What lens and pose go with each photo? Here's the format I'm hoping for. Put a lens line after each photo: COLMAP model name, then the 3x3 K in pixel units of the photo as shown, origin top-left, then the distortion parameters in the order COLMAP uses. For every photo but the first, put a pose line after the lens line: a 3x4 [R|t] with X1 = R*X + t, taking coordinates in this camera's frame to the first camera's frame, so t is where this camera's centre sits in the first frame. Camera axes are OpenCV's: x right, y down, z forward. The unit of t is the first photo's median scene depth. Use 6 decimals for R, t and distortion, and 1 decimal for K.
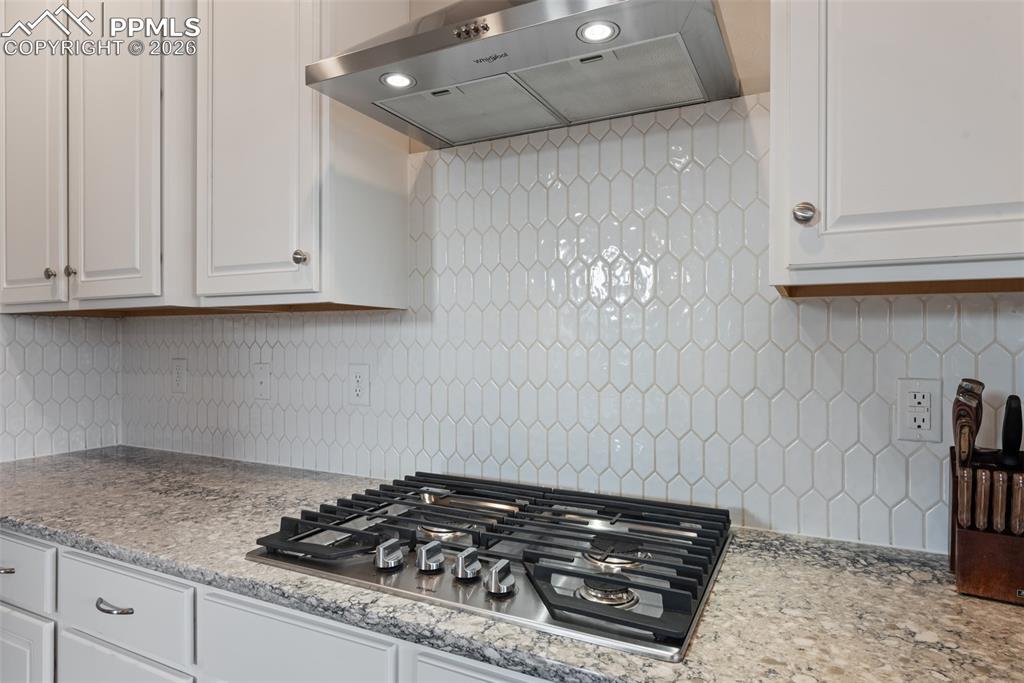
lens RADIAL K [[588.6, 0, 511.9], [0, 588.6, 343.1], [0, 0, 1]] dist [0.019157, -0.010968]
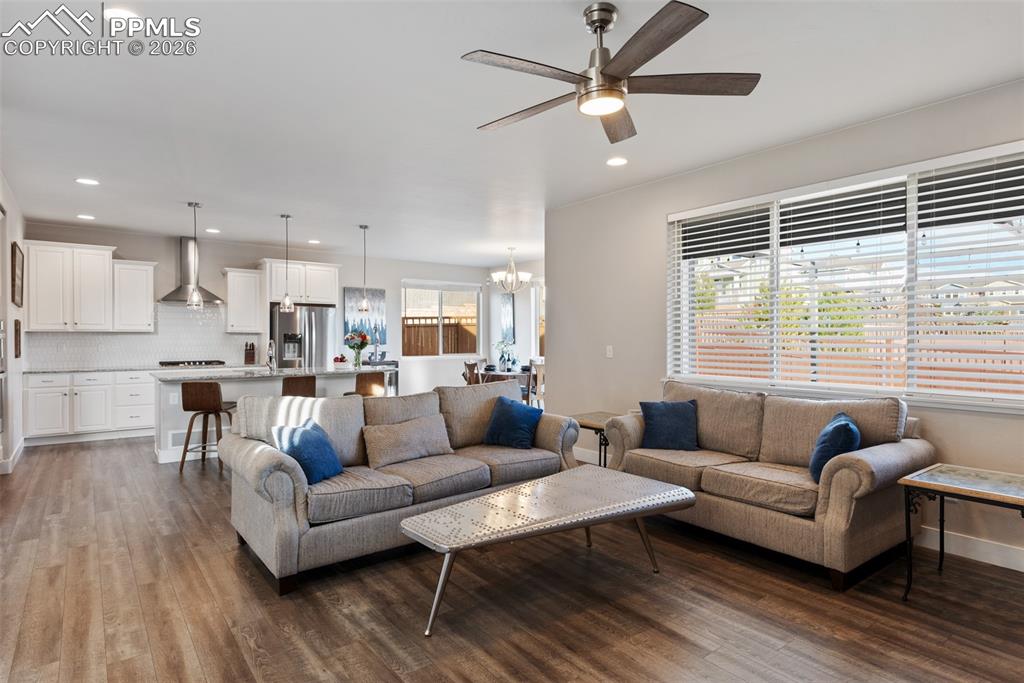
lens RADIAL K [[550.7, 0, 514.2], [0, 550.7, 338.7], [0, 0, 1]] dist [0.004675, 0.000173]
pose [[0.418741, -0.004882, 0.908092, -3.355695], [0.002859, 0.999988, 0.004057, -0.010776], [-0.908101, 0.000897, 0.418750, -4.054925]]
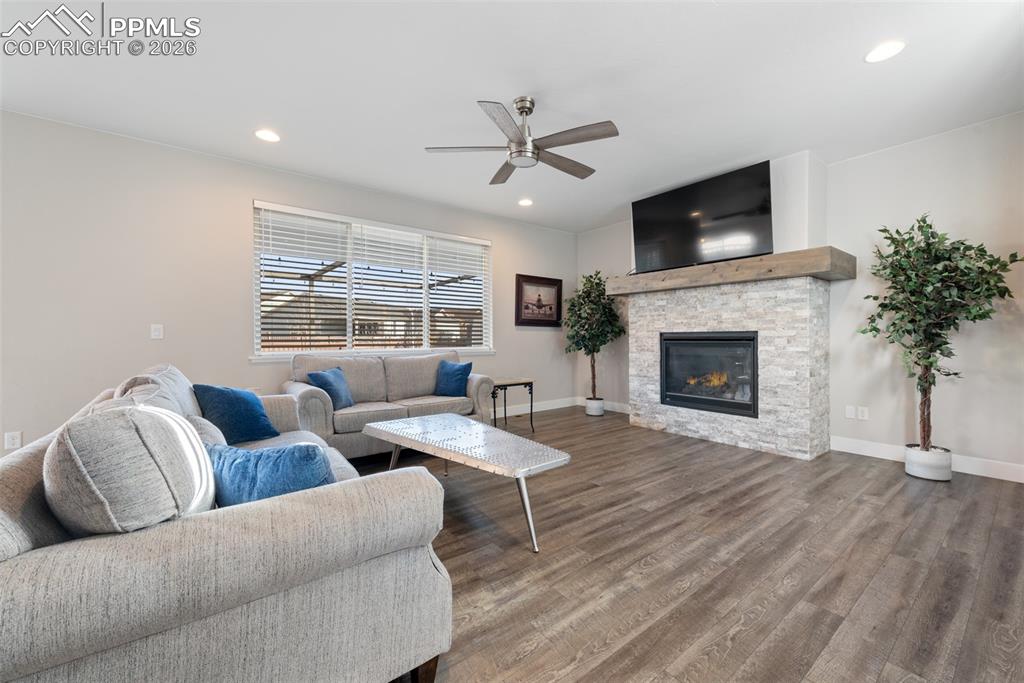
lens RADIAL K [[404.2, 0, 512.2], [0, 404.2, 342.0], [0, 0, 1]] dist [0.005756, -0.000798]
pose [[-0.904209, -0.002816, 0.427082, -2.543190], [0.004100, 0.999875, 0.015274, 0.117562], [-0.427071, 0.015562, -0.904084, -1.936019]]
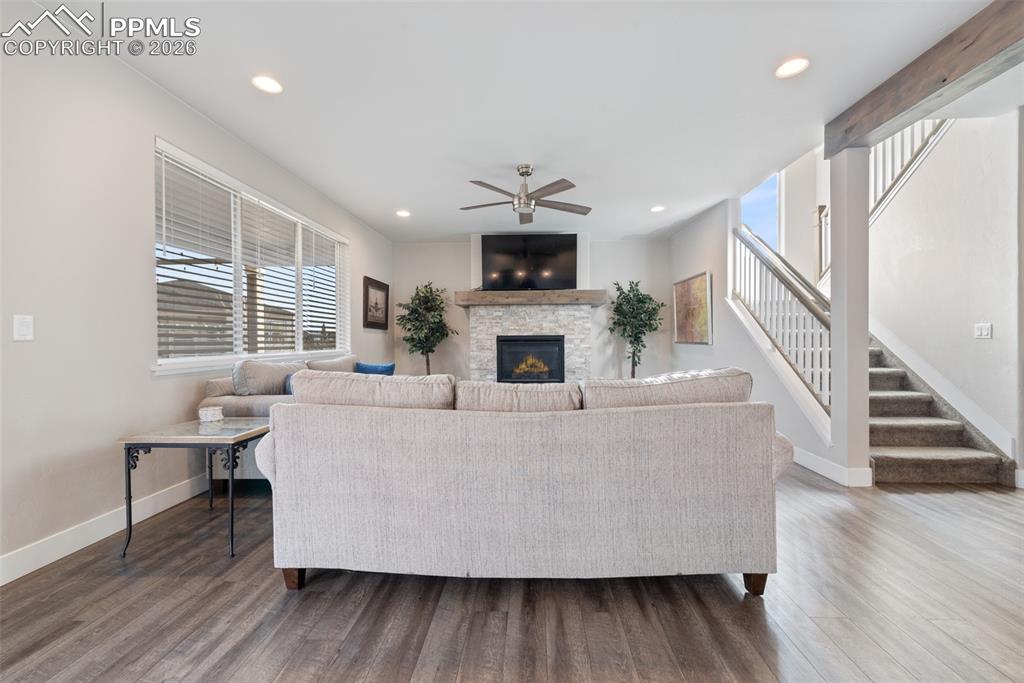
lens RADIAL K [[404.2, 0, 514.5], [0, 404.2, 341.2], [0, 0, 1]] dist [0.005756, -0.000798]
pose [[-0.908117, 0.005522, -0.418680, -0.709090], [0.002623, 0.999968, 0.007500, 0.123763], [0.418708, 0.005712, -0.908103, -1.379899]]
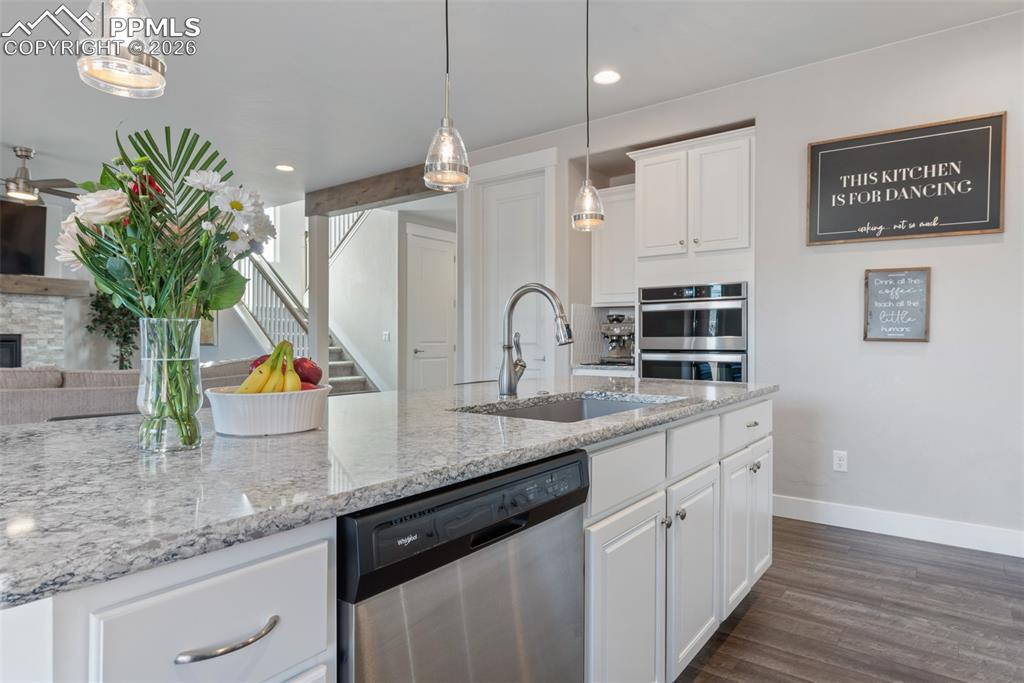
lens RADIAL K [[588.6, 0, 511.7], [0, 588.6, 338.2], [0, 0, 1]] dist [0.019157, -0.010968]
pose [[-0.172107, -0.004772, -0.985067, 0.965956], [-0.004127, 0.999983, -0.004123, 0.129187], [0.985070, 0.003356, -0.172123, -0.372304]]
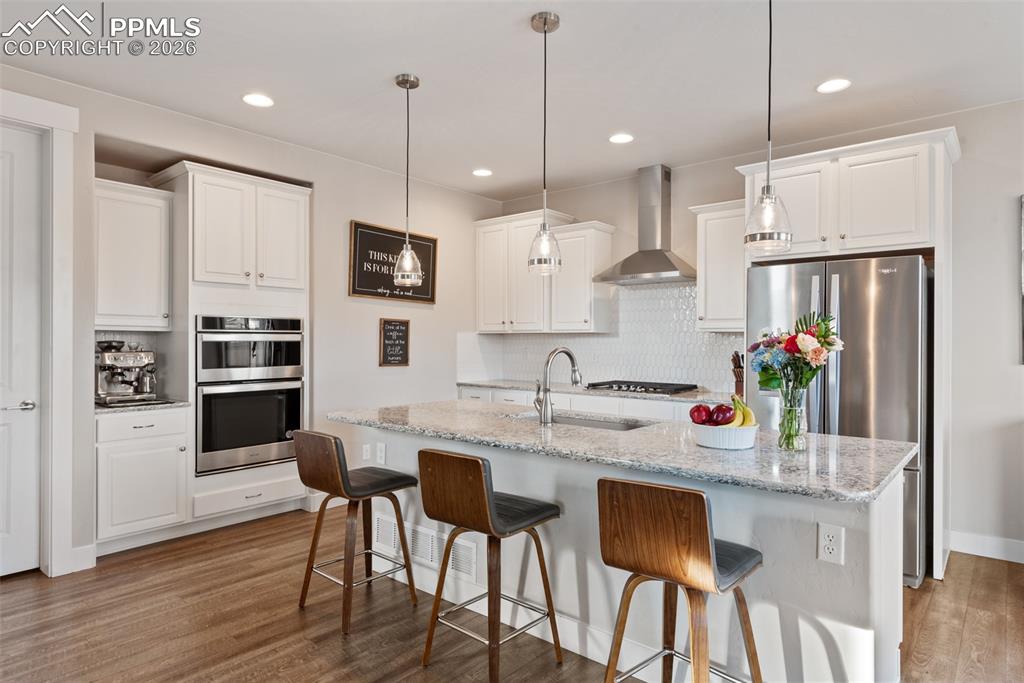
lens RADIAL K [[588.6, 0, 517.9], [0, 588.6, 340.4], [0, 0, 1]] dist [0.019157, -0.010968]
pose [[0.975949, 0.002146, -0.217987, 0.036758], [-0.002597, 0.999995, -0.001782, -0.010287], [0.217982, 0.002305, 0.975950, -2.381548]]
